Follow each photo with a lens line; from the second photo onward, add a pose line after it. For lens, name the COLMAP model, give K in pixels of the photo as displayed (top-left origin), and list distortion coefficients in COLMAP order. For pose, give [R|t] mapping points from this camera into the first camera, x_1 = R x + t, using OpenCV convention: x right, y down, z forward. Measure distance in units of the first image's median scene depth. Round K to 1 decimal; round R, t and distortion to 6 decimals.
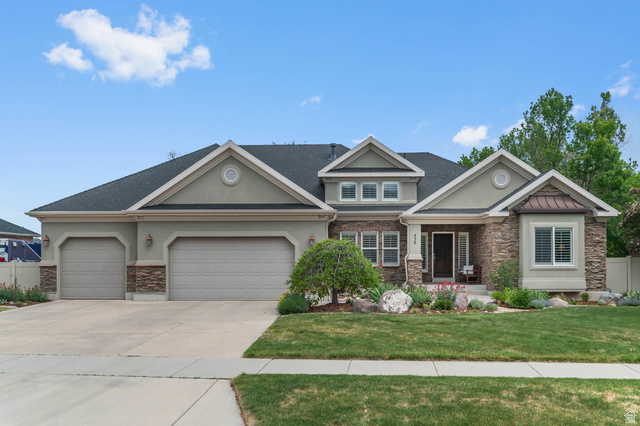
lens RADIAL K [[520.5, 0, 319.0], [0, 520.5, 253.4], [0, 0, 1]] dist [-0.011065, 0.021926]
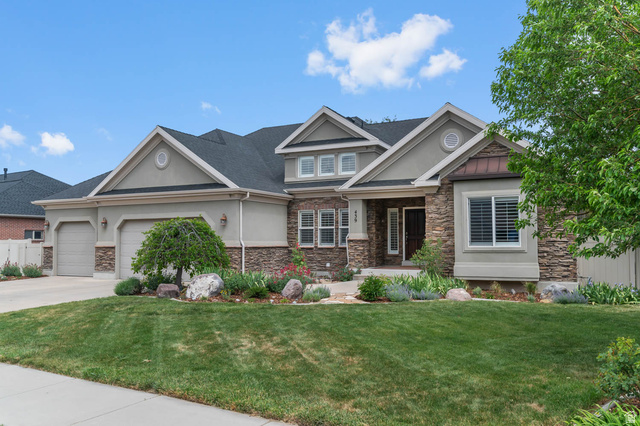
lens RADIAL K [[520.5, 0, 321.6], [0, 520.5, 213.9], [0, 0, 1]] dist [-0.011065, 0.021926]
pose [[0.910356, -0.025802, -0.413020, 0.530216], [0.010277, 0.999156, -0.039767, 0.003141], [0.413698, 0.031958, 0.909853, 0.186987]]
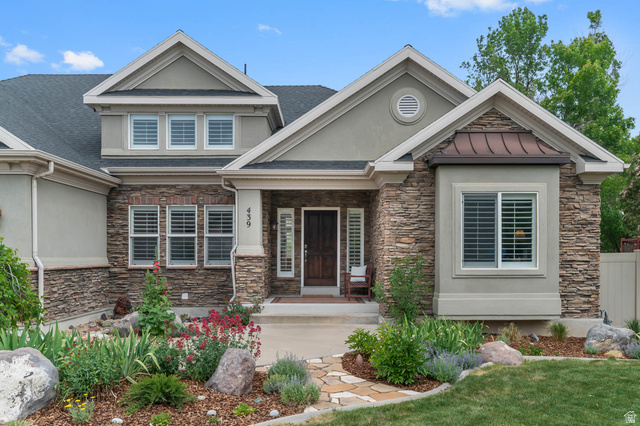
lens RADIAL K [[532.6, 0, 324.8], [0, 532.6, 256.3], [0, 0, 1]] dist [0.006133, -0.007384]
pose [[0.998797, 0.001057, 0.049032, 0.251862], [-0.002064, 0.999788, 0.020496, 0.001095], [-0.049000, -0.020572, 0.998587, 0.481375]]
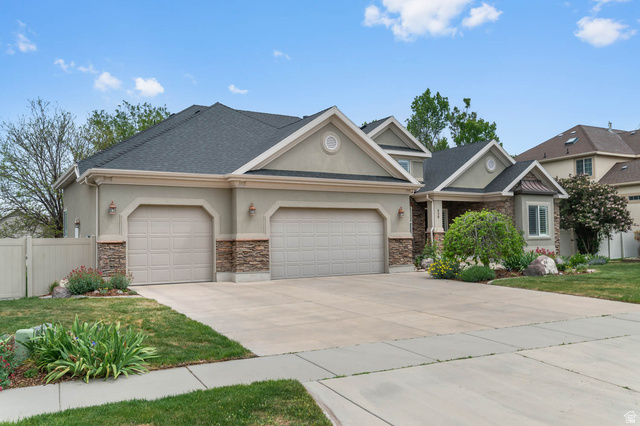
lens RADIAL K [[541.0, 0, 318.1], [0, 541.0, 216.0], [0, 0, 1]] dist [0.000217, 0.000116]
pose [[0.837375, 0.012812, 0.546479, -0.703422], [0.002646, 0.999619, -0.027489, 0.008834], [-0.546623, 0.024464, 0.837022, 0.190136]]
